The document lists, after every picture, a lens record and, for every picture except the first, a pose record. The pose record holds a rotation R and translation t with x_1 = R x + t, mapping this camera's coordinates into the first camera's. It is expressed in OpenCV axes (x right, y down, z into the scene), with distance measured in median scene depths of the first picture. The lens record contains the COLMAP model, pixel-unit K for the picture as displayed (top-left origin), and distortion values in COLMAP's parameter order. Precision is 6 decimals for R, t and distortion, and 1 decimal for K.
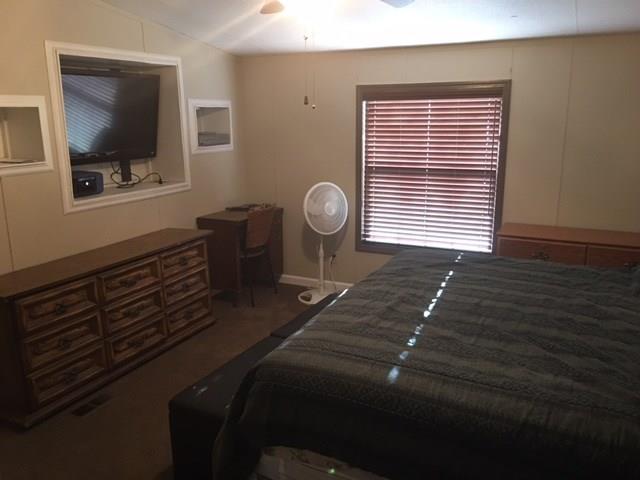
lens RADIAL K [[548.1, 0, 322.0], [0, 548.1, 236.1], [0, 0, 1]] dist [0.064116, -0.090715]
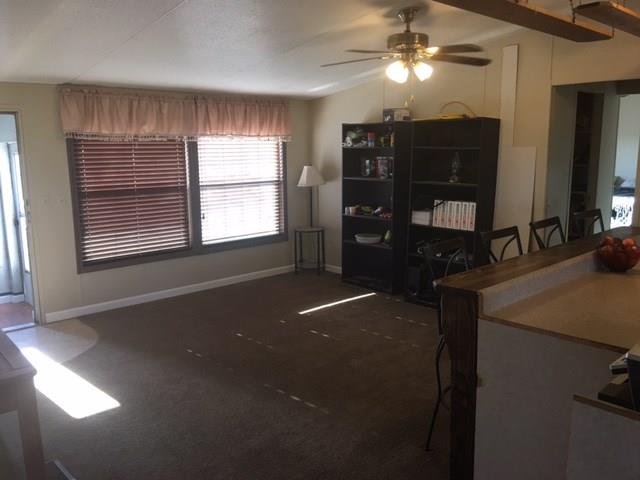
lens RADIAL K [[548.1, 0, 320.8], [0, 548.1, 238.0], [0, 0, 1]] dist [0.064116, -0.090715]
pose [[0.356795, -0.155193, 0.921202, -0.785828], [0.198203, 0.976230, 0.087696, -0.043251], [-0.912914, 0.151296, 0.379074, 0.187228]]
